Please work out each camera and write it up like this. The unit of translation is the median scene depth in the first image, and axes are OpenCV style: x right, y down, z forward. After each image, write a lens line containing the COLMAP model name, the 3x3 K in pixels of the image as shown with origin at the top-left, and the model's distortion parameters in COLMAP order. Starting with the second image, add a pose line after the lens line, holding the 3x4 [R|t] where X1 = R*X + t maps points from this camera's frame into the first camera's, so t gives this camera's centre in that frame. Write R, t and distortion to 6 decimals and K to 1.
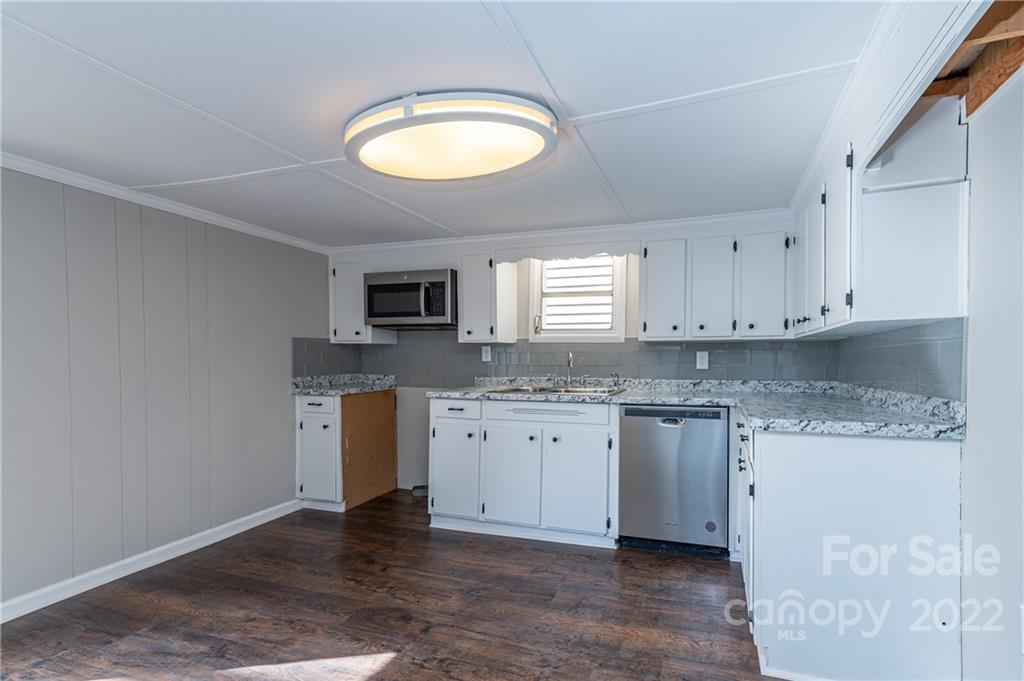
lens RADIAL K [[411.6, 0, 523.5], [0, 411.6, 364.2], [0, 0, 1]] dist [0.016407, 0.000214]
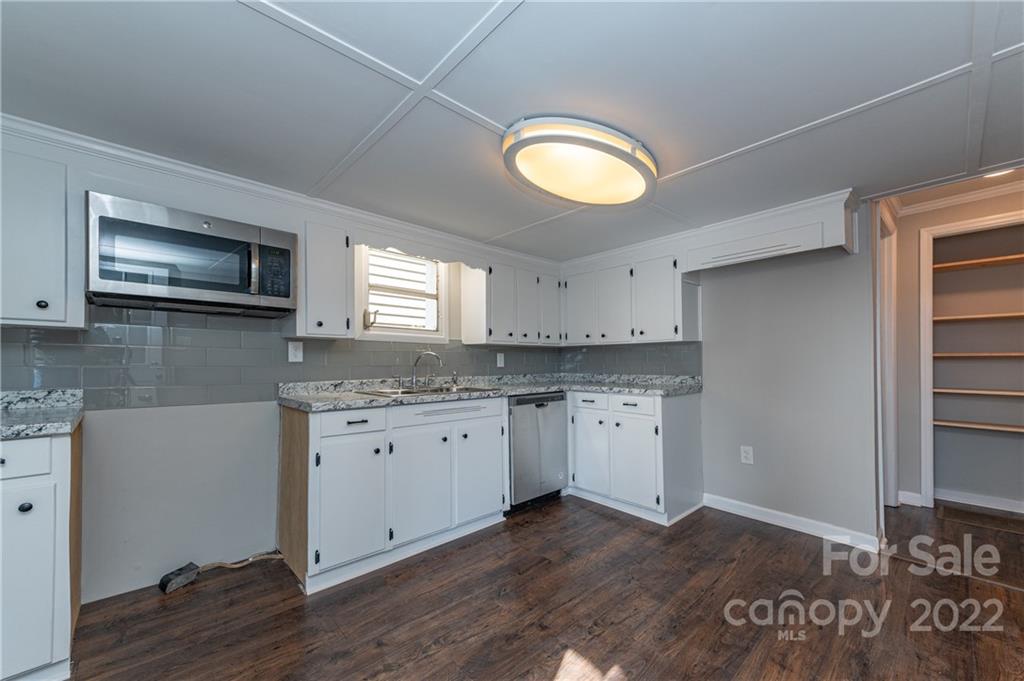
lens RADIAL K [[411.6, 0, 528.1], [0, 411.6, 356.1], [0, 0, 1]] dist [0.016407, 0.000214]
pose [[0.480391, 0.009499, 0.877003, -0.716144], [0.012182, 0.999773, -0.017501, 0.001598], [-0.876970, 0.019091, 0.480166, 0.339297]]
